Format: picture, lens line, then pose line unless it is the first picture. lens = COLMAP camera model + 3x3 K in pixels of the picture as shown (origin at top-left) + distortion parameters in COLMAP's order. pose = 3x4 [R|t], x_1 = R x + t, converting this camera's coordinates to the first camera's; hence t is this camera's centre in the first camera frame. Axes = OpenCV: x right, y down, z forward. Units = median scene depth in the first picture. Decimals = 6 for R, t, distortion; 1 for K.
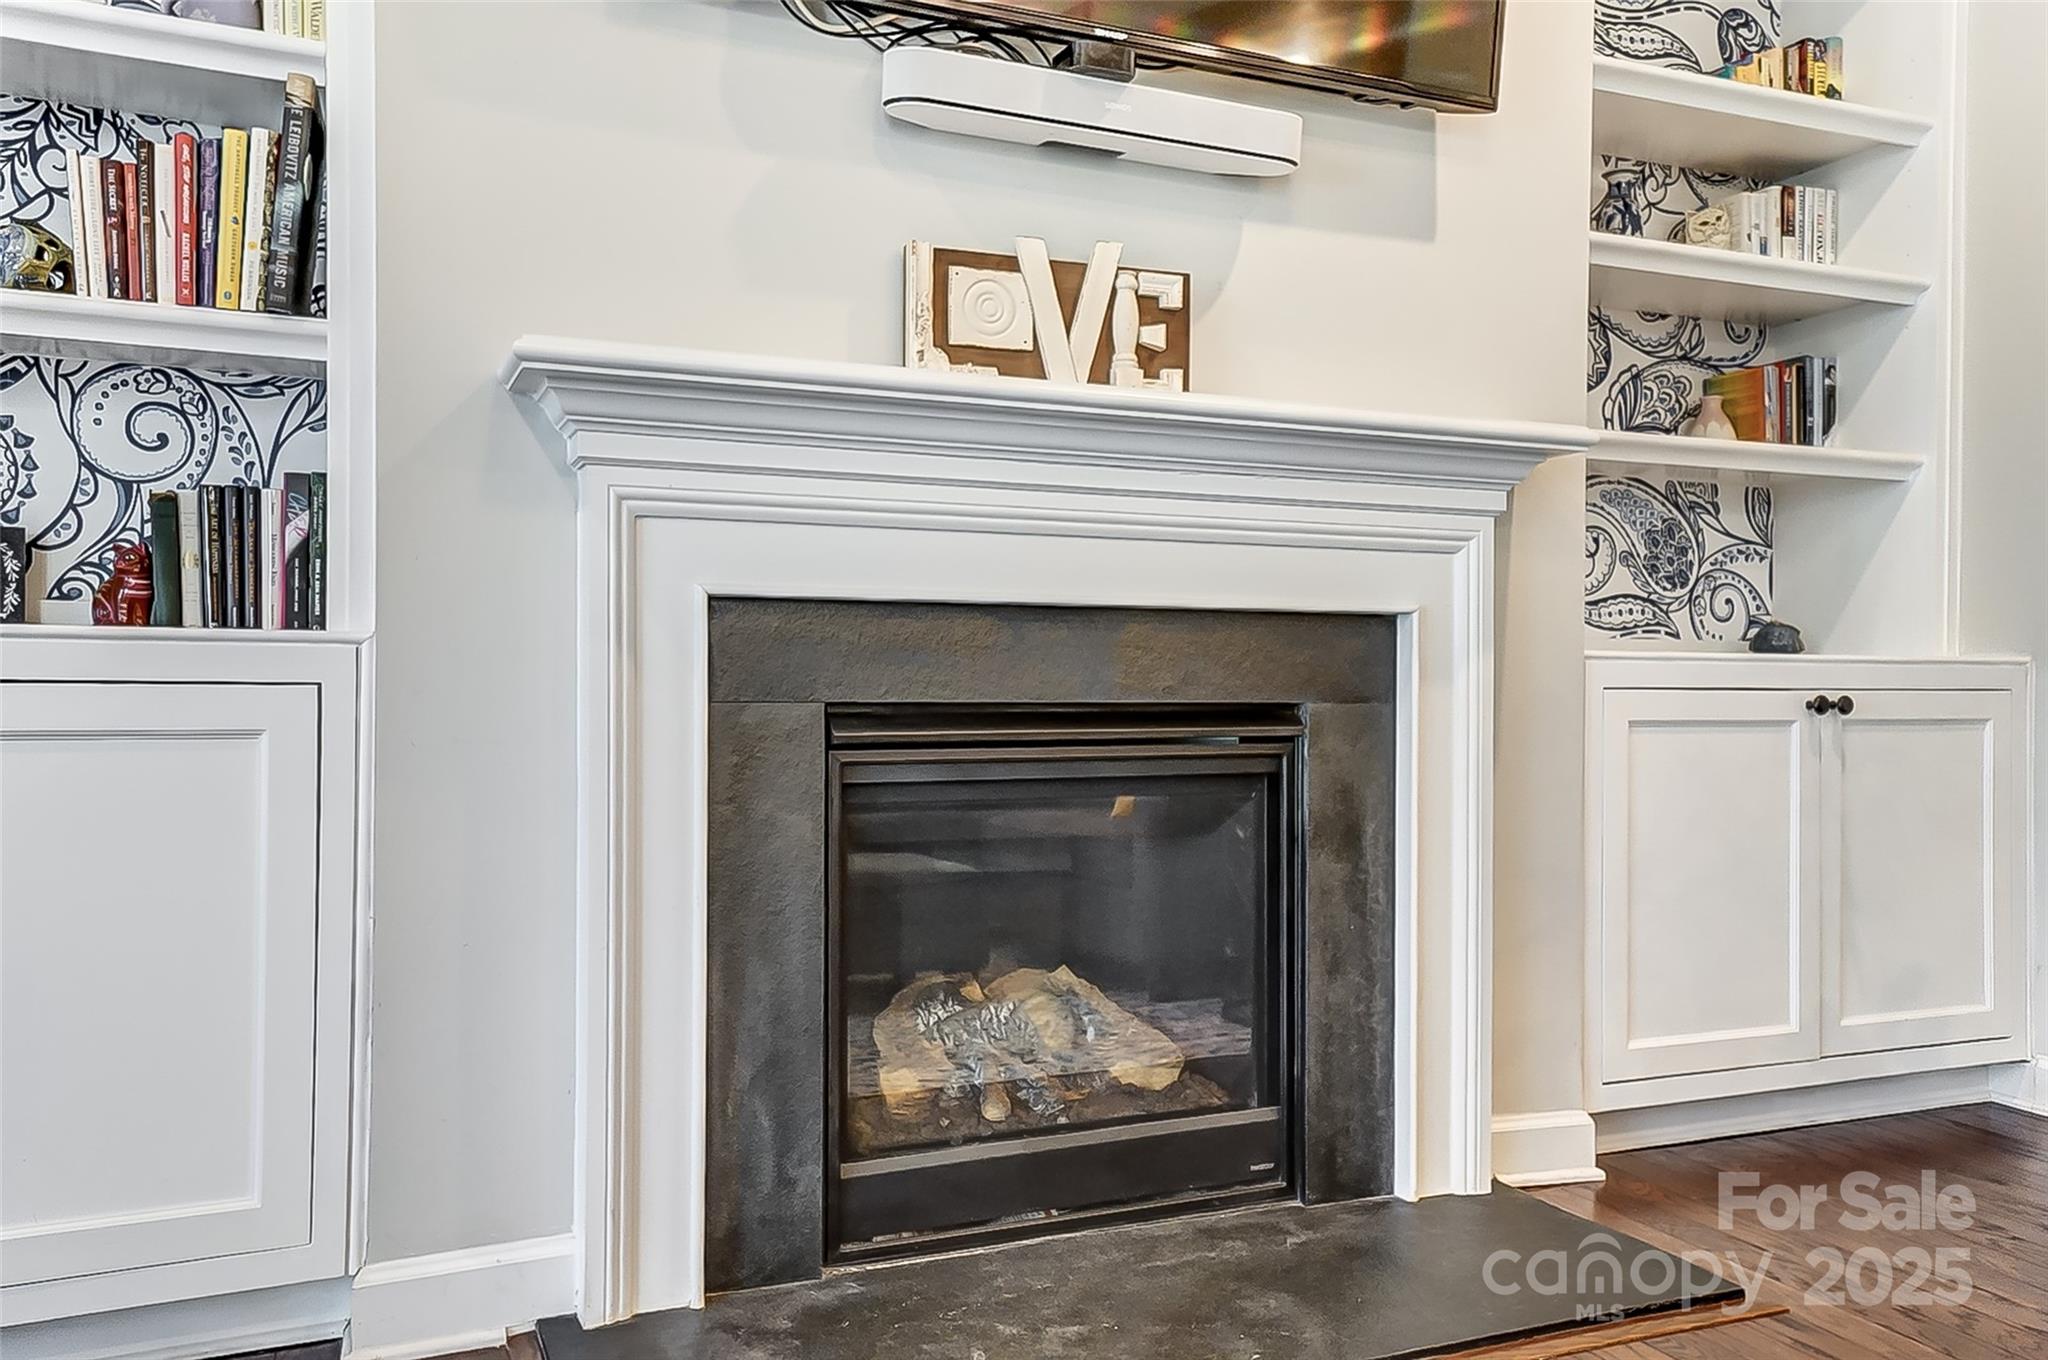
lens RADIAL K [[1539.9, 0, 1024.0], [0, 1539.9, 680.0], [0, 0, 1]] dist [0.060173, 0.000376]
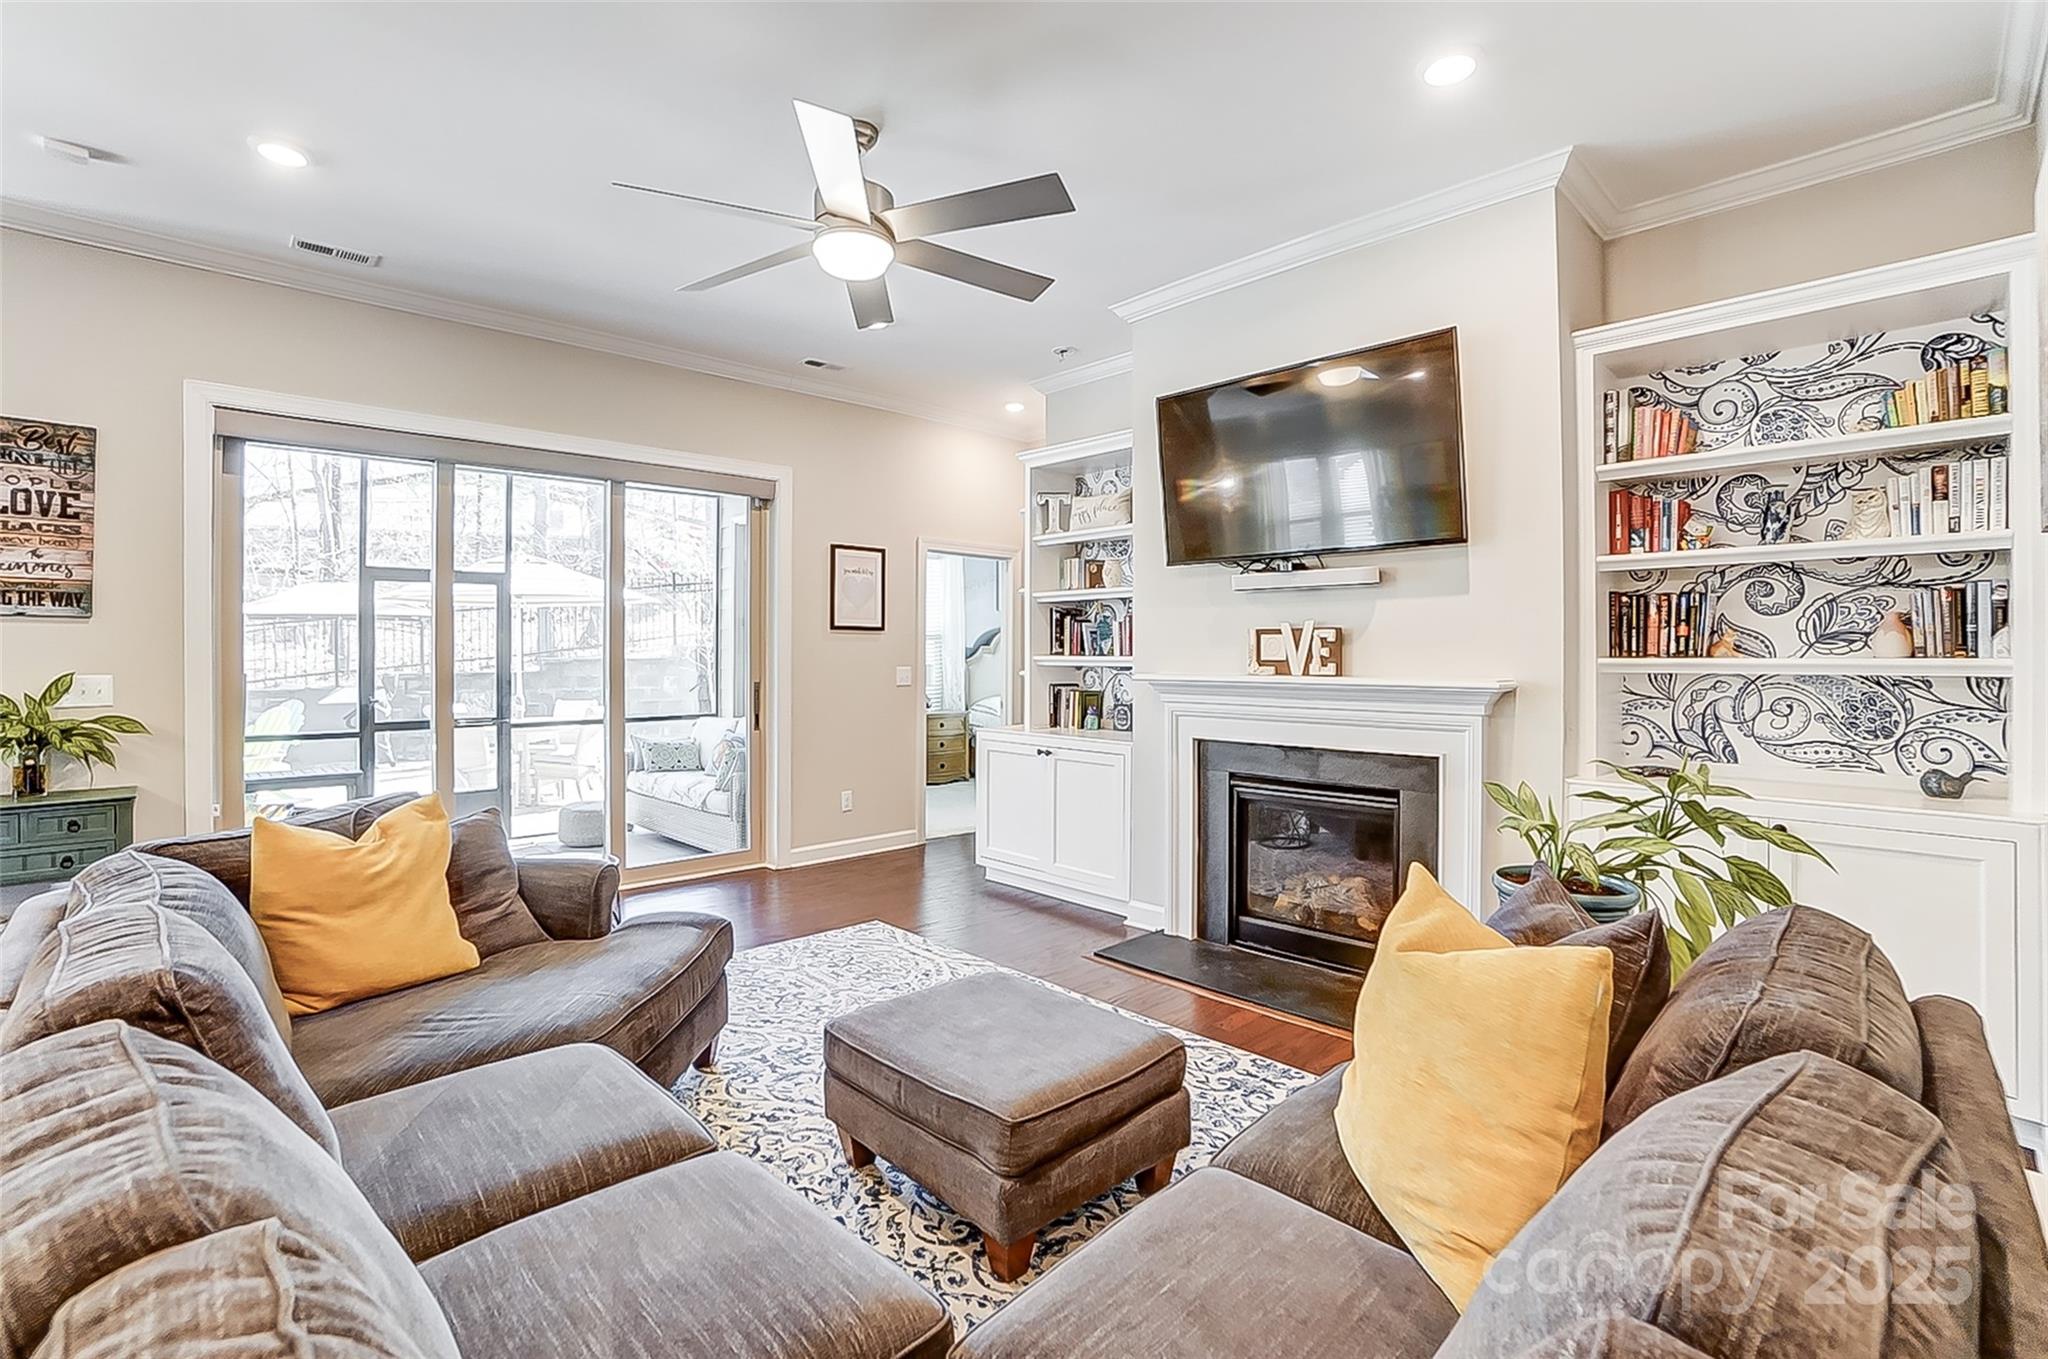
lens RADIAL K [[873.8, 0, 1014.6], [0, 873.8, 674.0], [0, 0, 1]] dist [-0.067121, 0.017739]
pose [[0.356212, 0.018227, -0.934227, 1.339777], [0.001760, 0.999795, 0.020177, -0.214604], [0.934403, -0.008831, 0.356107, -0.079181]]
